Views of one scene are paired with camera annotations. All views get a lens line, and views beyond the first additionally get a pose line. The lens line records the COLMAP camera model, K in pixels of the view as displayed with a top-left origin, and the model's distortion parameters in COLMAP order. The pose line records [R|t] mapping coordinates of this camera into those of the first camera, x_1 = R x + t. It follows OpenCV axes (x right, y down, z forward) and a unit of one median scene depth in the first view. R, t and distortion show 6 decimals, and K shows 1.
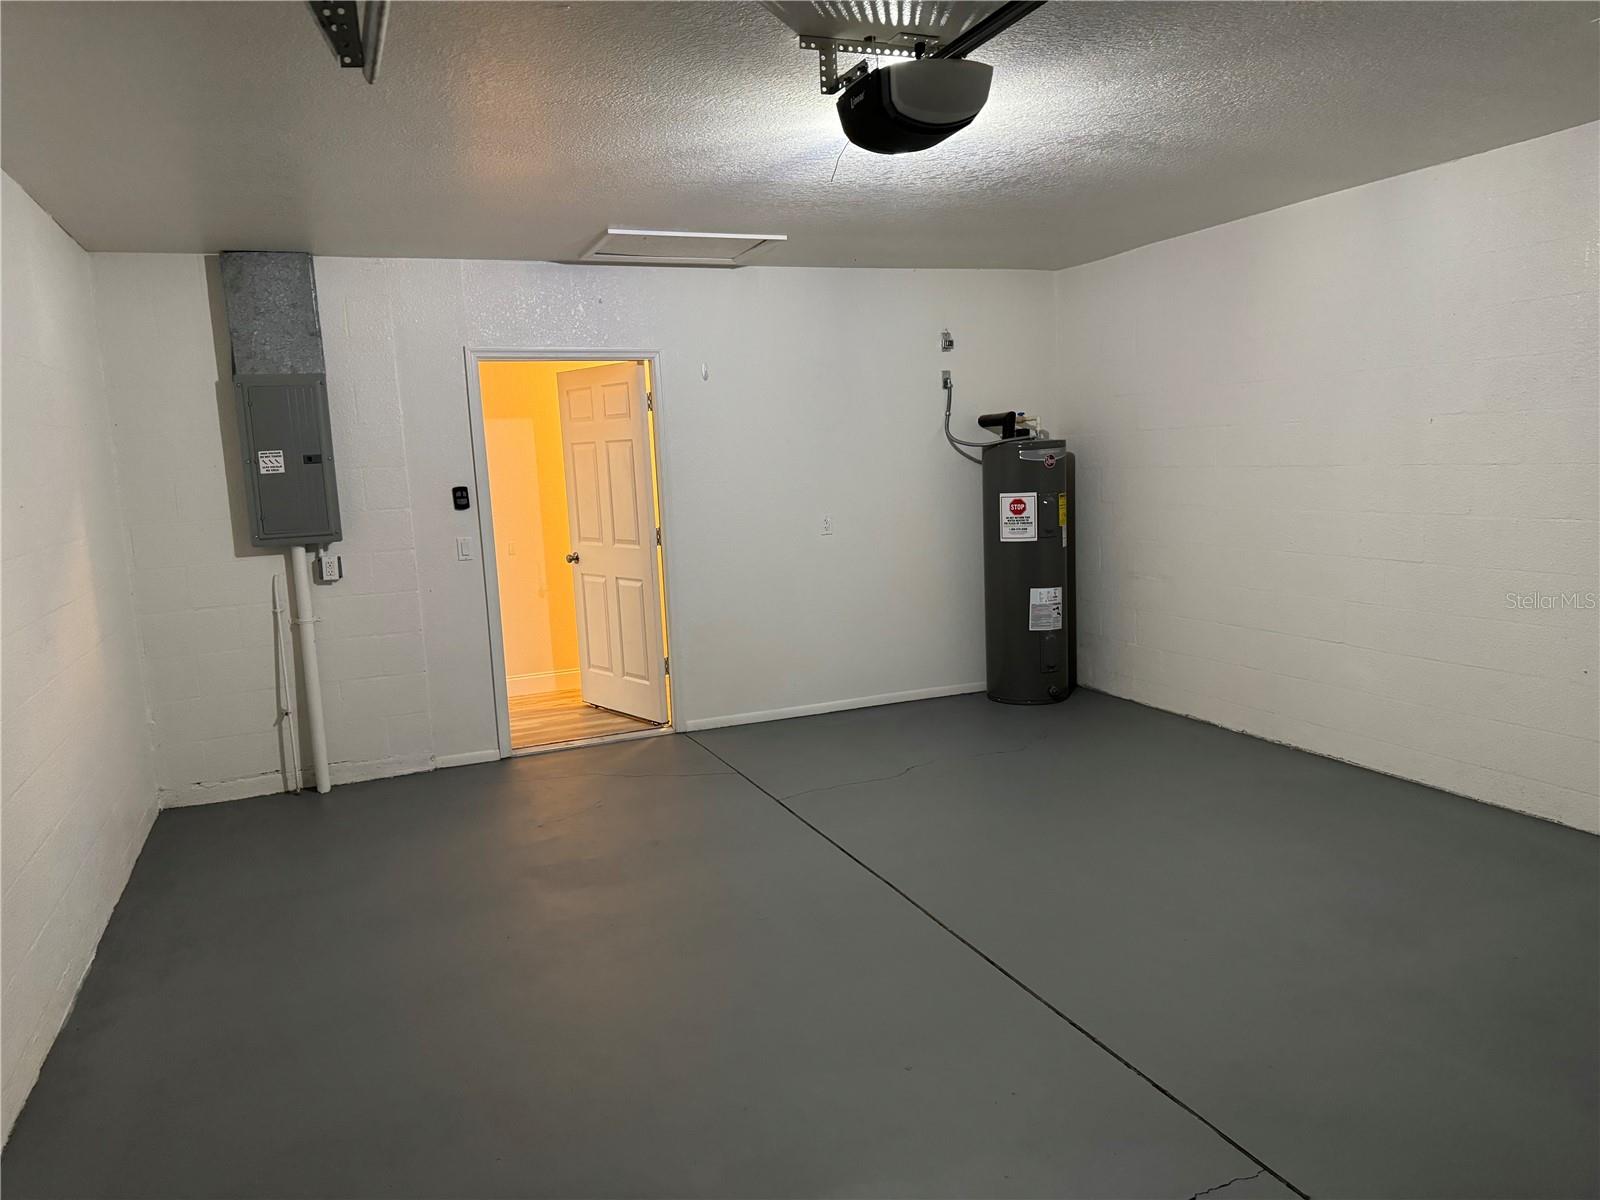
lens RADIAL K [[1093.0, 0, 800.0], [0, 1093.0, 600.0], [0, 0, 1]] dist [0.001637, -0.000183]
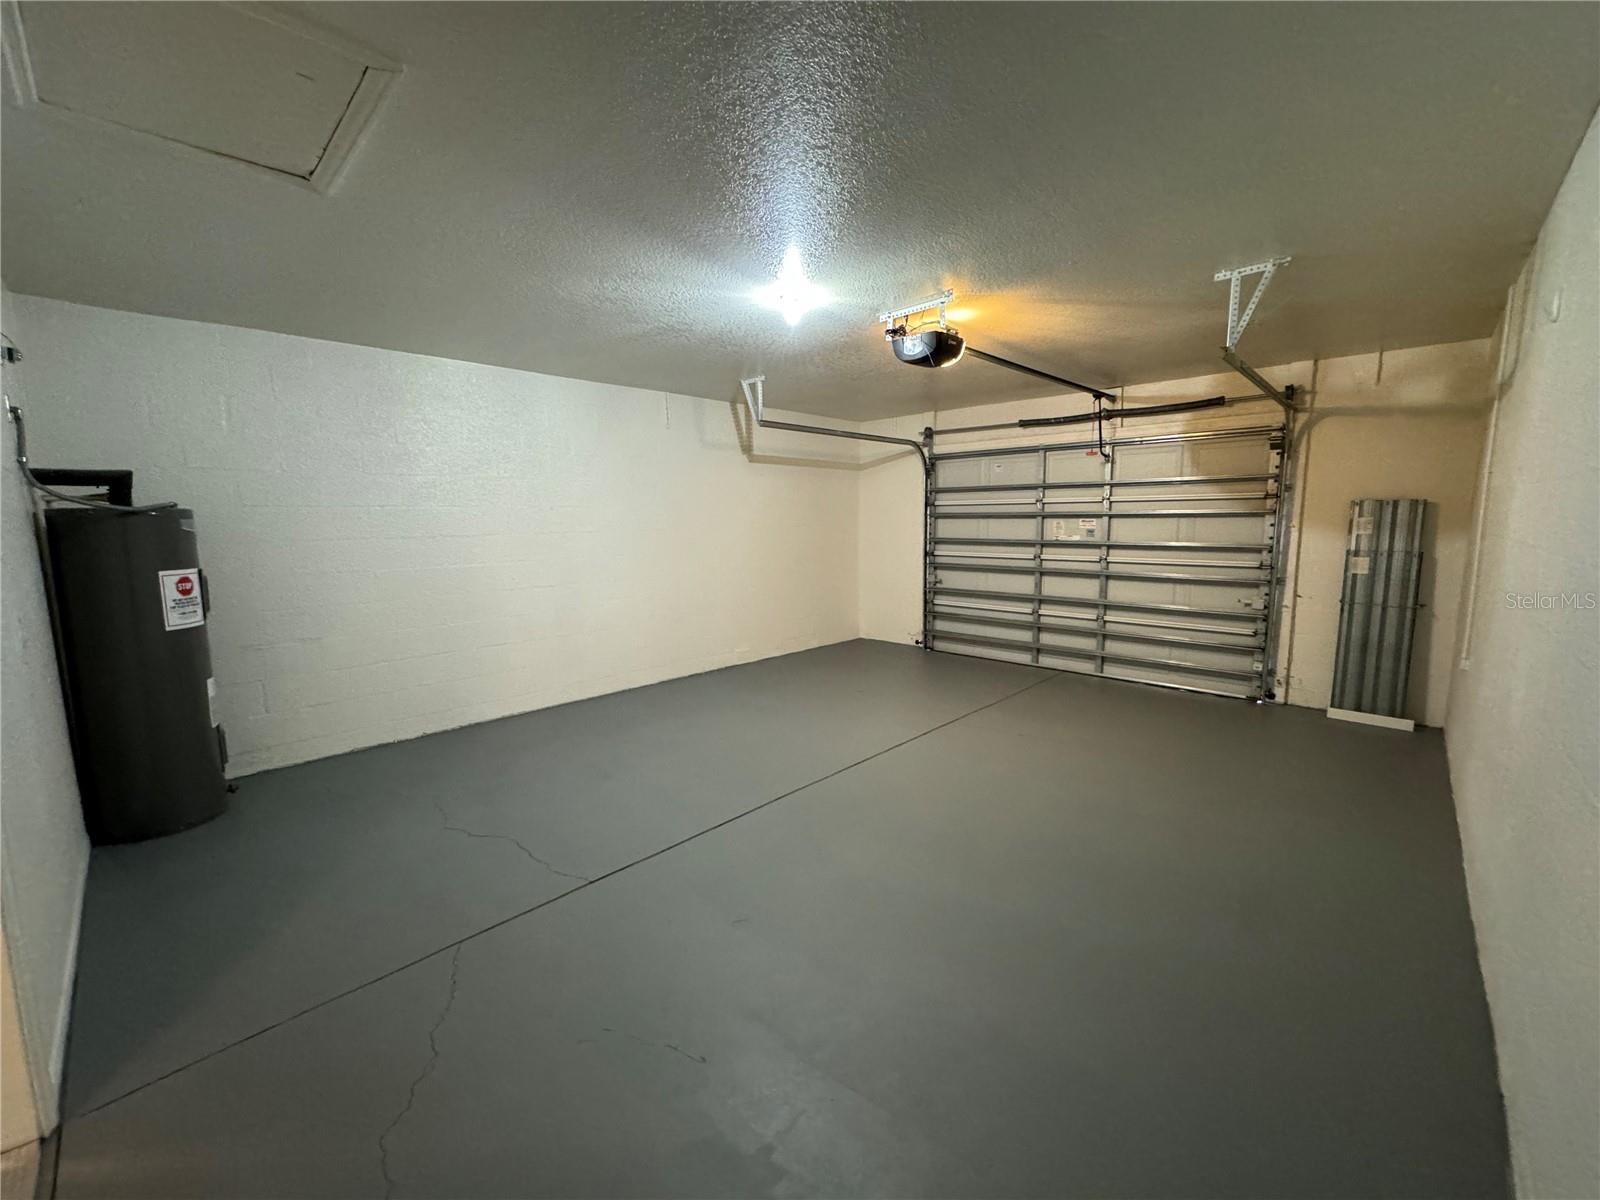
lens RADIAL K [[637.1, 0, 800.0], [0, 637.1, 600.0], [0, 0, 1]] dist [0.000564, 0.000096]
pose [[-0.392967, -0.071553, 0.916764, -0.429434], [0.153064, 0.977969, 0.141940, -0.072203], [-0.906724, 0.196102, -0.373358, 0.760231]]
